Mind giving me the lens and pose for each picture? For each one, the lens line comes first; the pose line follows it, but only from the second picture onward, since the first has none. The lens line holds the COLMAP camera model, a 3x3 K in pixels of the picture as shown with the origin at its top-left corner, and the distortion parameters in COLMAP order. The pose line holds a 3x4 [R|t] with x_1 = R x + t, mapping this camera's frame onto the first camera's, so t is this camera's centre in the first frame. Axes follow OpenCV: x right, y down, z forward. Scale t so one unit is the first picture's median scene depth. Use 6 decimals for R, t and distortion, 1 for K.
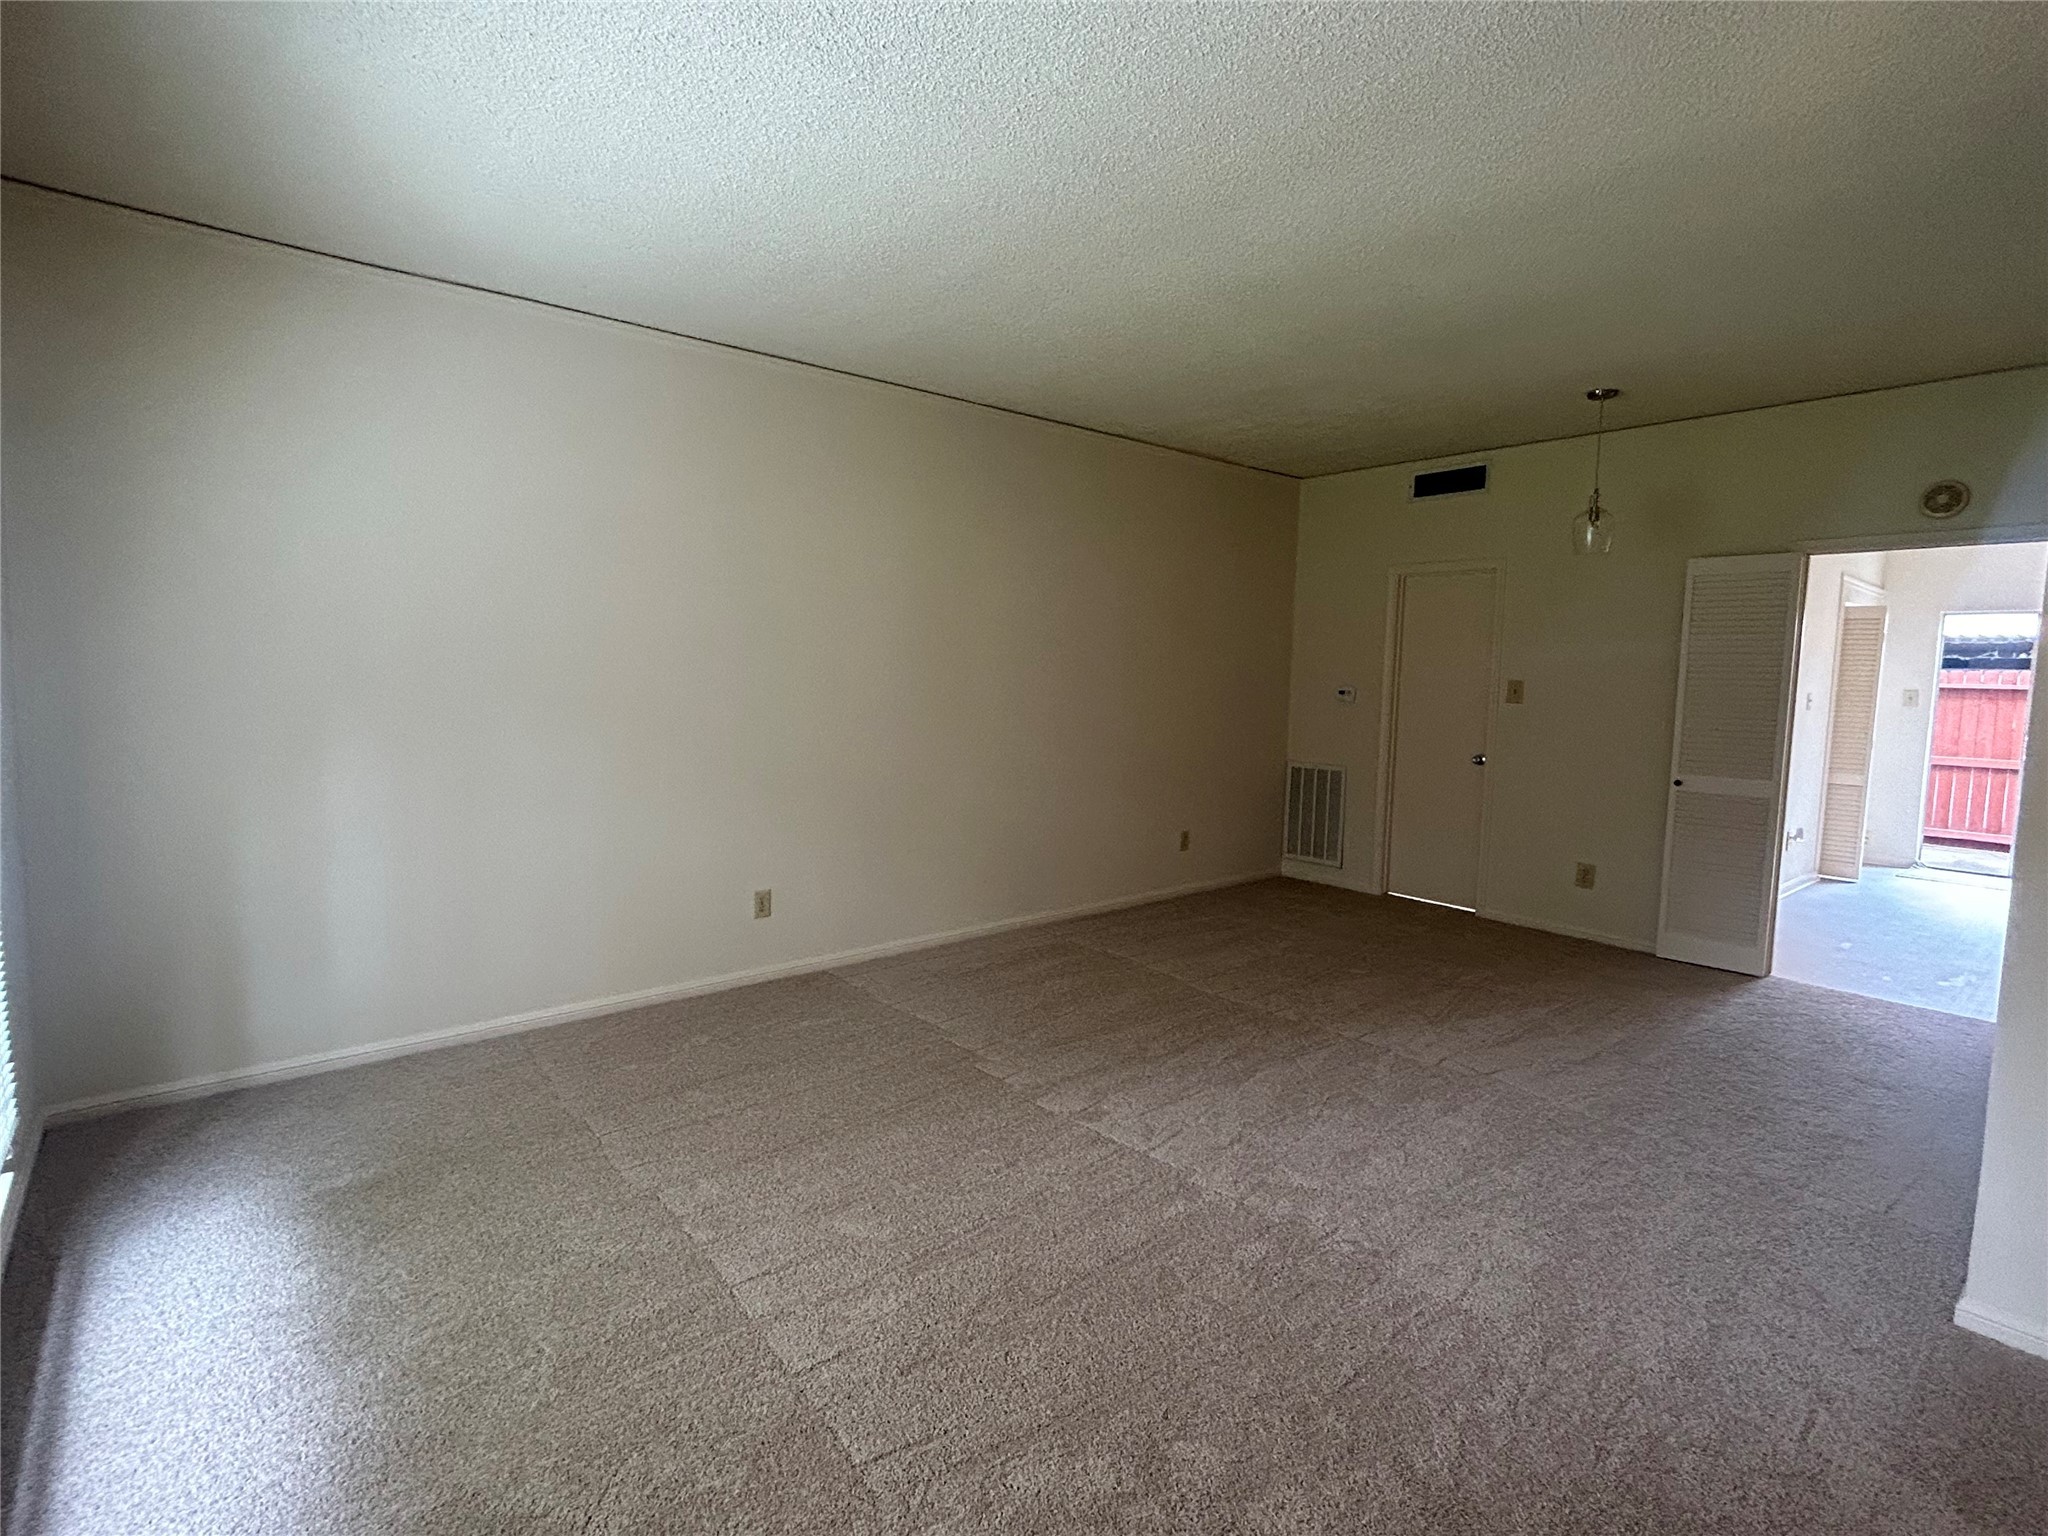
lens RADIAL K [[979.3, 0, 1026.9], [0, 979.3, 757.5], [0, 0, 1]] dist [-0.002080, 0.001899]
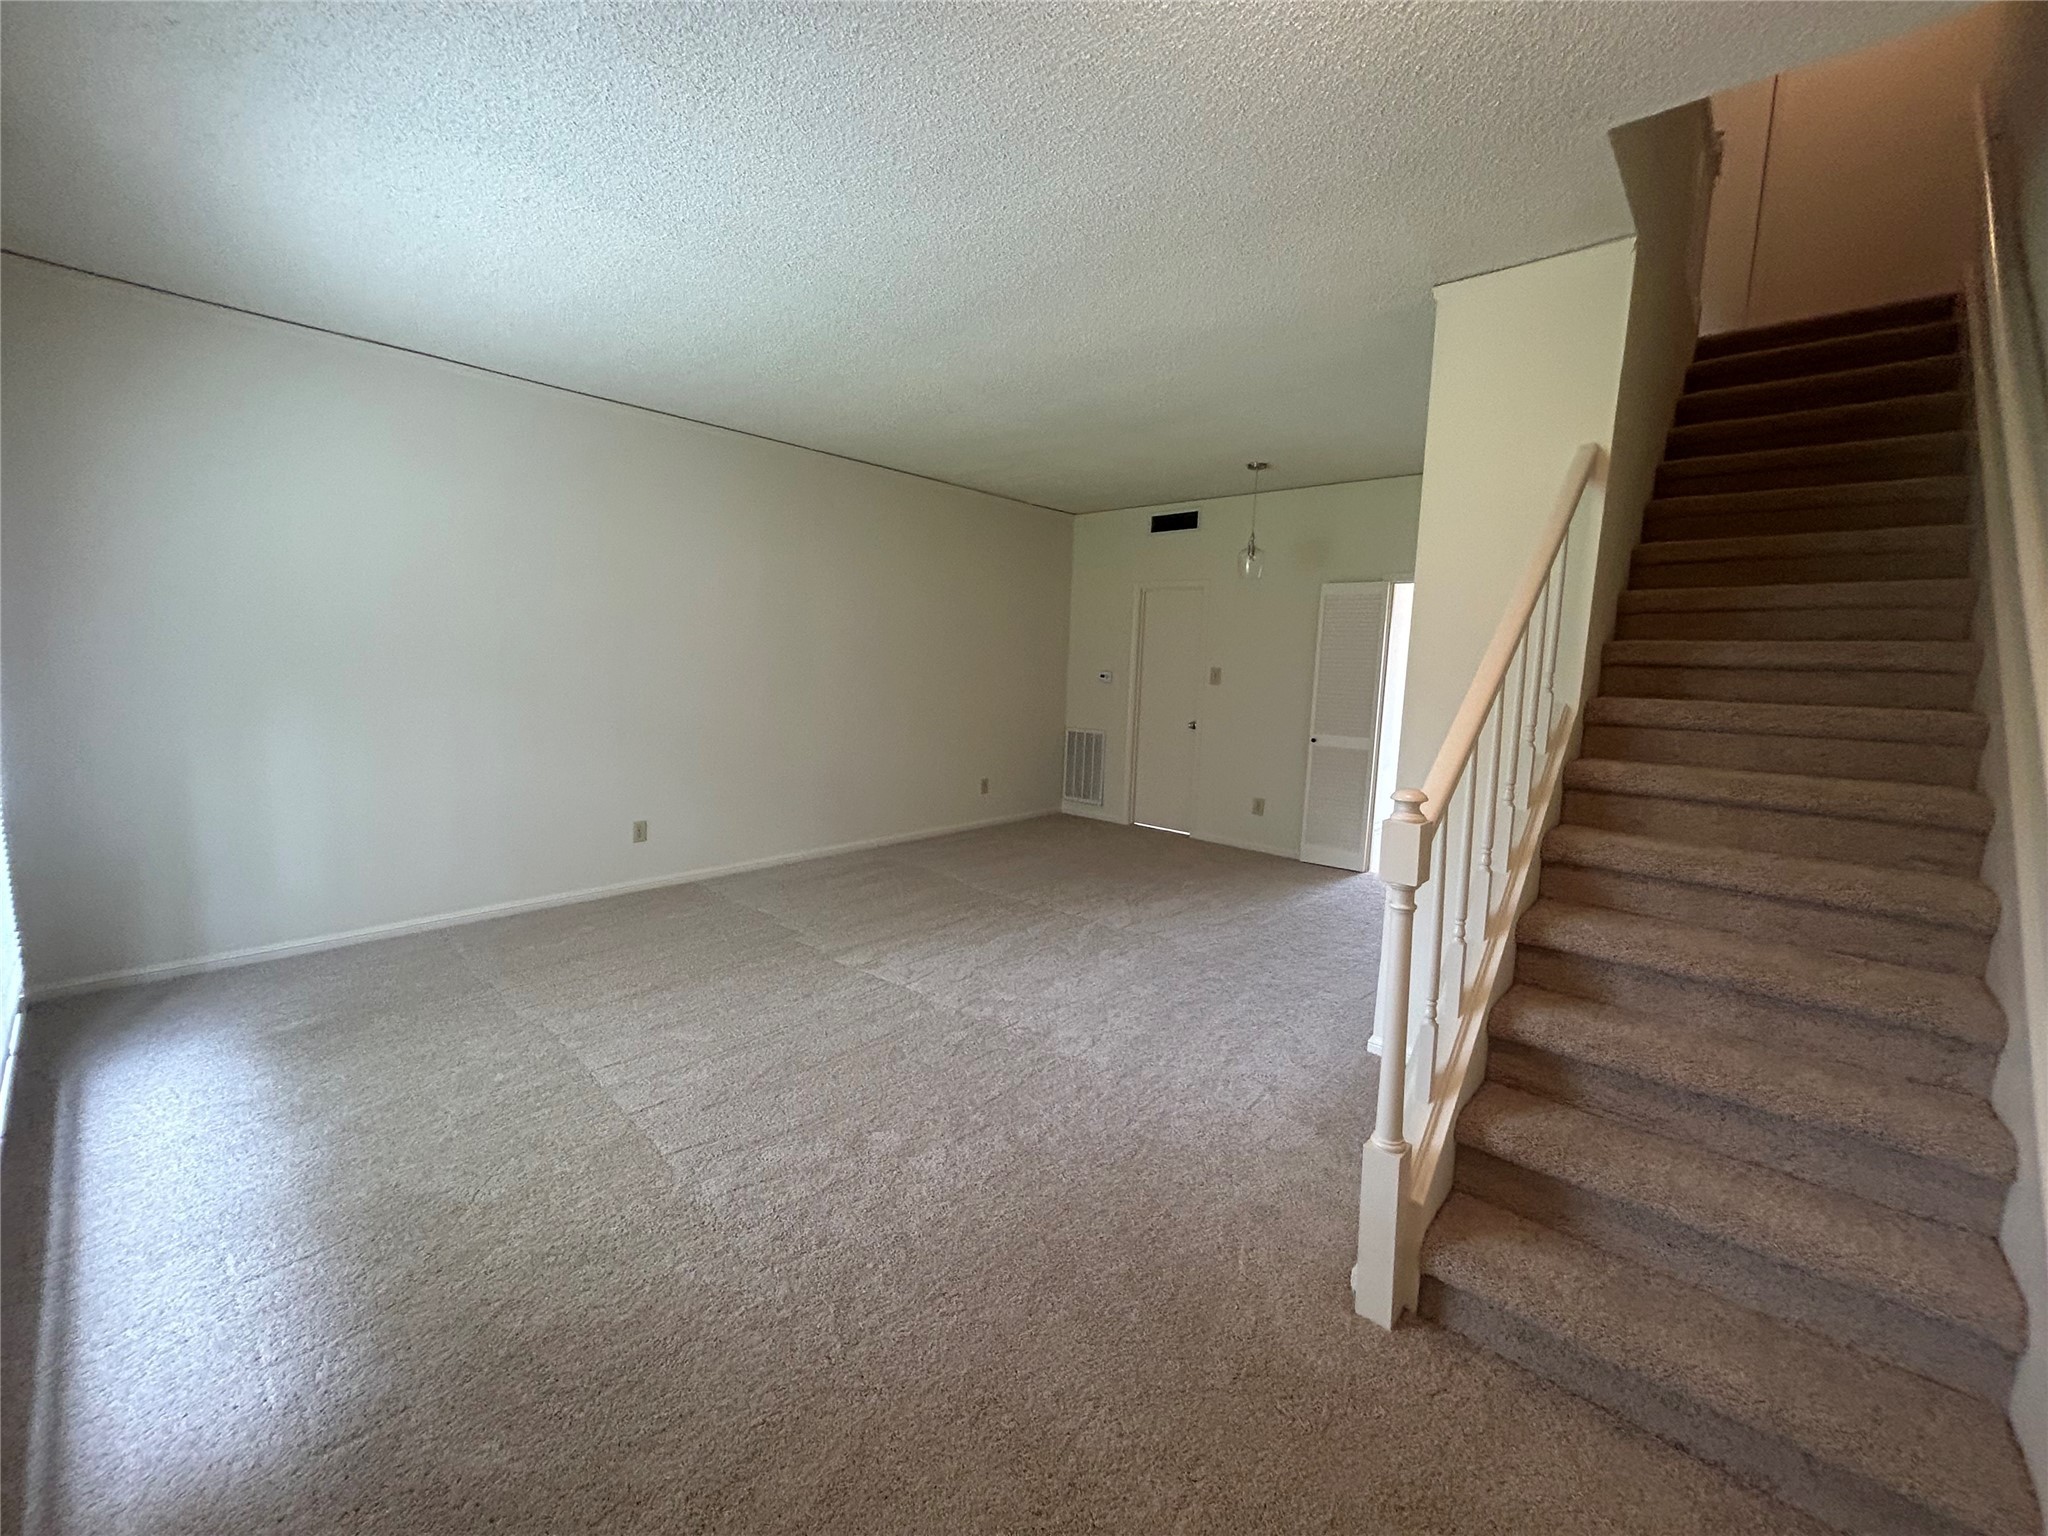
lens RADIAL K [[810.4, 0, 1024.8], [0, 810.4, 761.1], [0, 0, 1]] dist [0.001689, -0.000150]
pose [[0.990412, -0.003838, 0.138093, 0.141880], [-0.001082, 0.999368, 0.035537, 0.026589], [-0.138142, -0.035346, 0.989782, -0.221695]]
